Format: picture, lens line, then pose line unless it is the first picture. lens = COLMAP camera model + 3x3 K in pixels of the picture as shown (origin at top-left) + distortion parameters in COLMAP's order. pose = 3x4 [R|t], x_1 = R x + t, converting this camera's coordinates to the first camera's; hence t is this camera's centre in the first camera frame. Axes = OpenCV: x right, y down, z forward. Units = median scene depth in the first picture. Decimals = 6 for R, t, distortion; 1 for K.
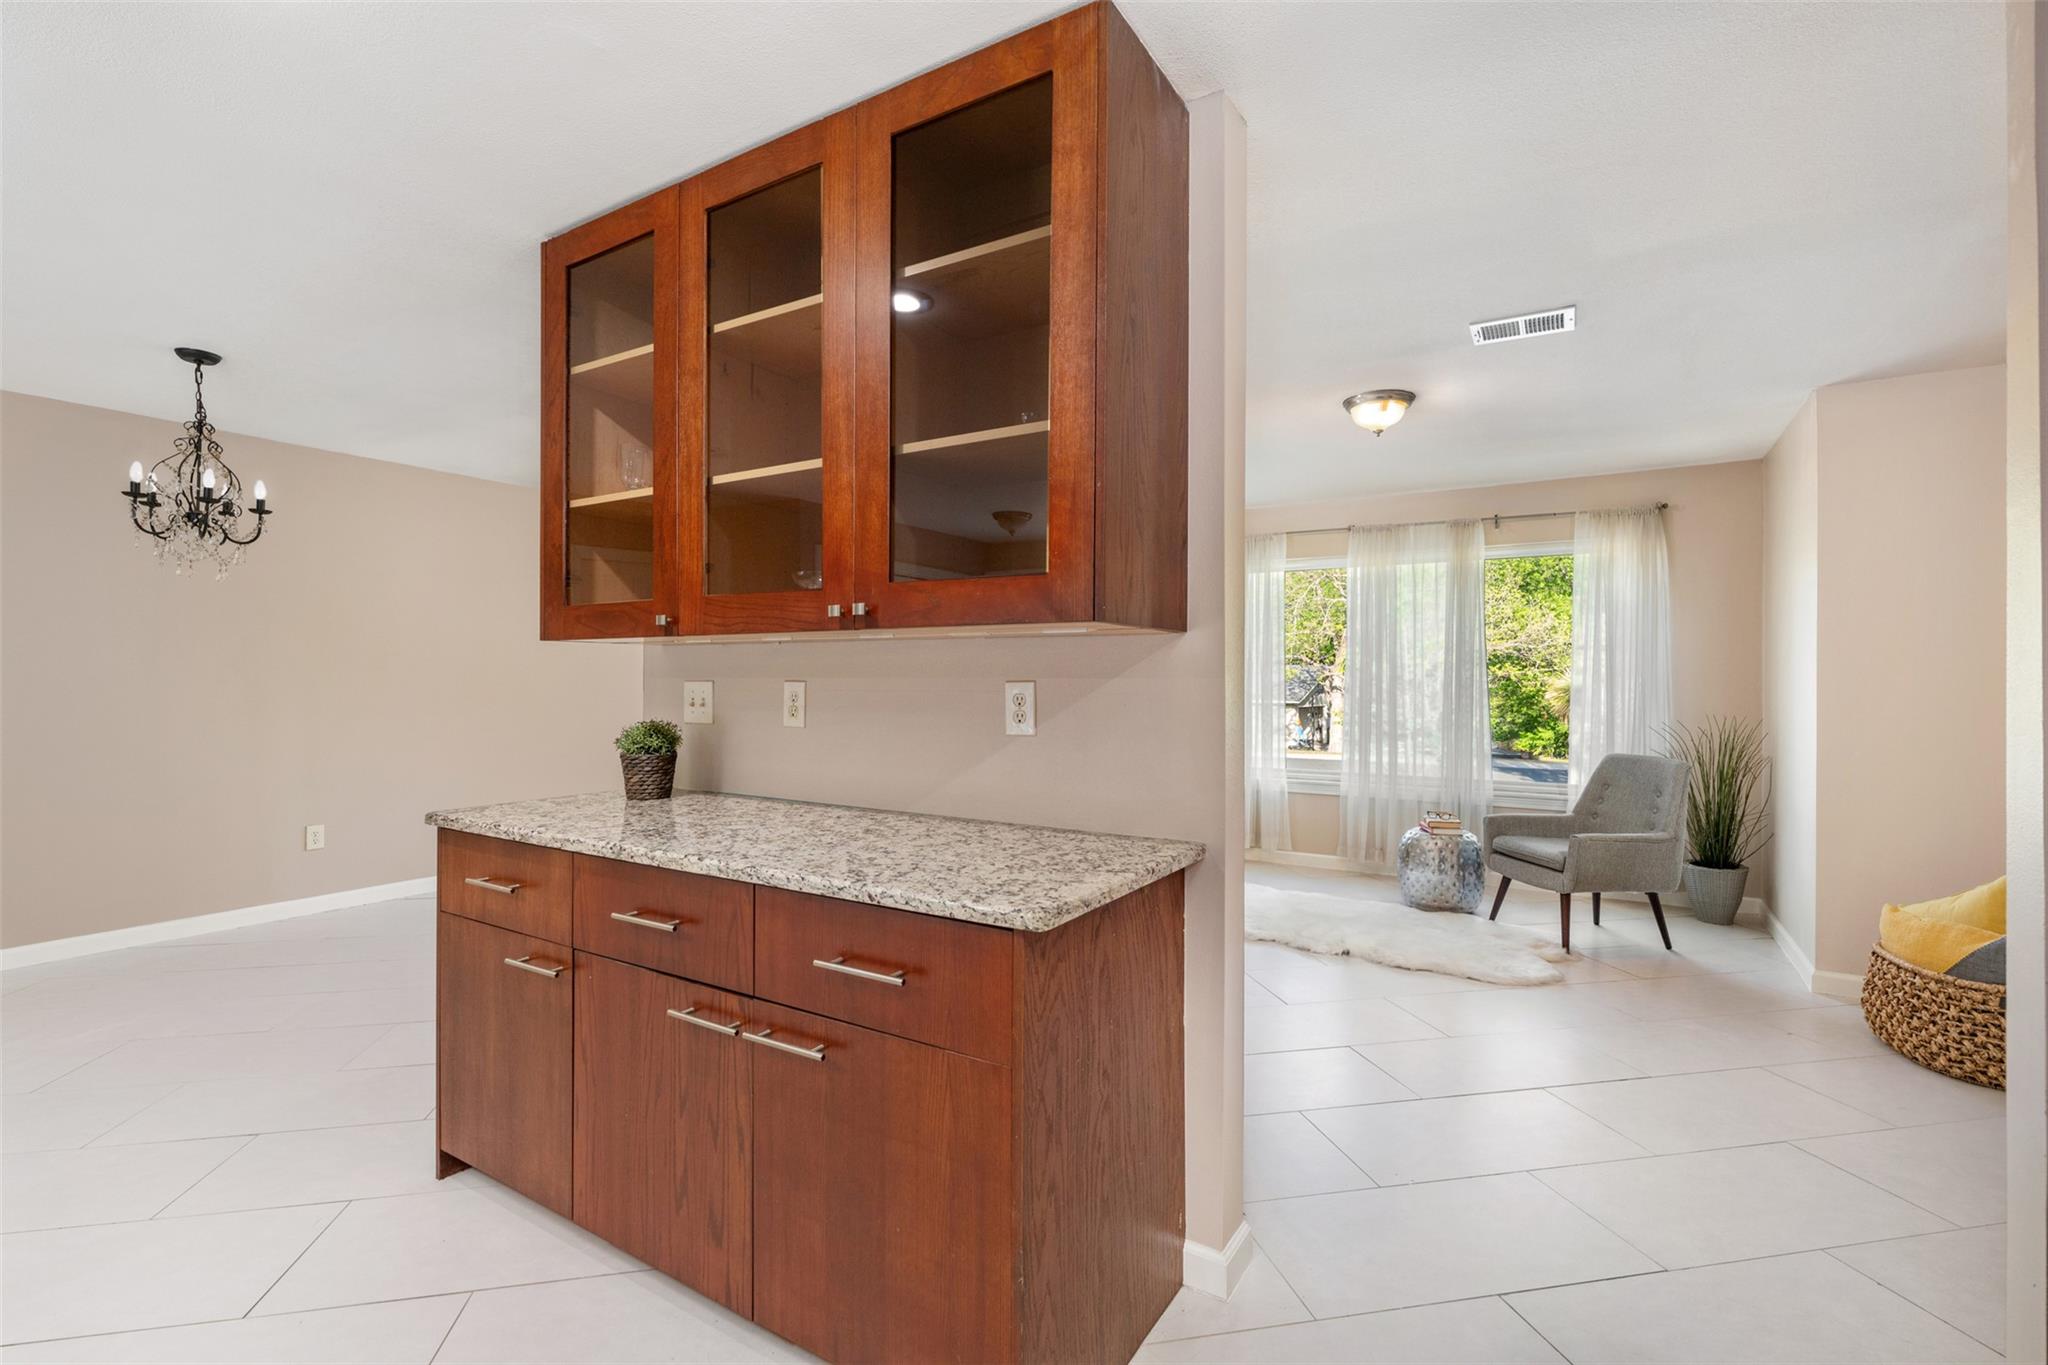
lens RADIAL K [[913.6, 0, 1024.0], [0, 913.6, 682.5], [0, 0, 1]] dist [-0.000911, -0.000117]
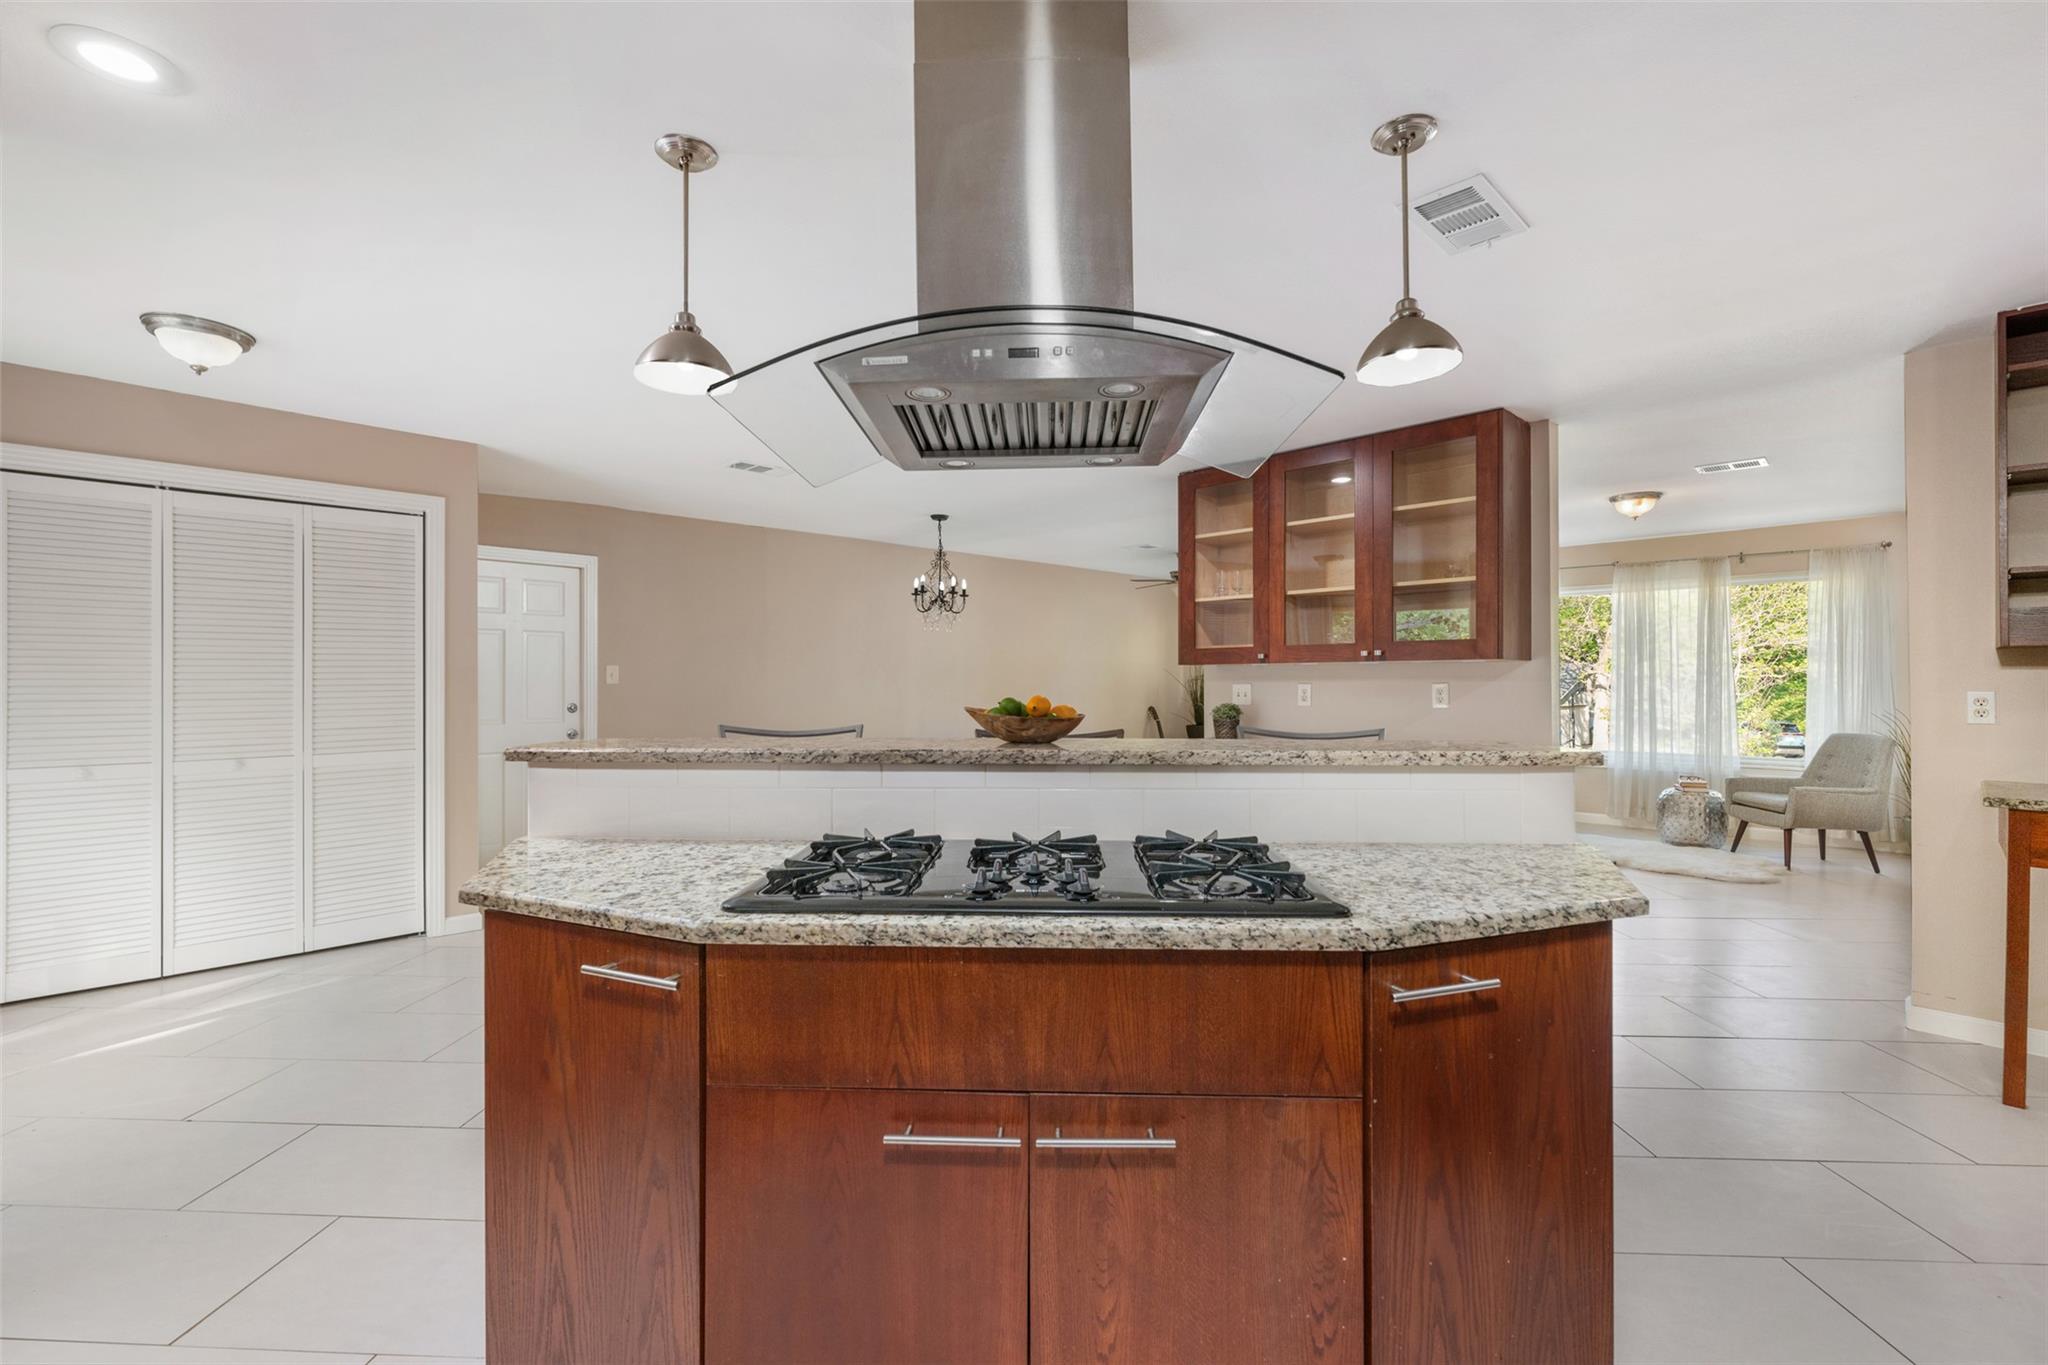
lens RADIAL K [[898.5, 0, 1024.0], [0, 898.5, 682.5], [0, 0, 1]] dist [0.003383, 0.000633]
pose [[0.971518, -0.006749, -0.236871, -0.193420], [0.006494, 0.999977, -0.001854, -0.002137], [0.236879, 0.000263, 0.971539, -0.544710]]
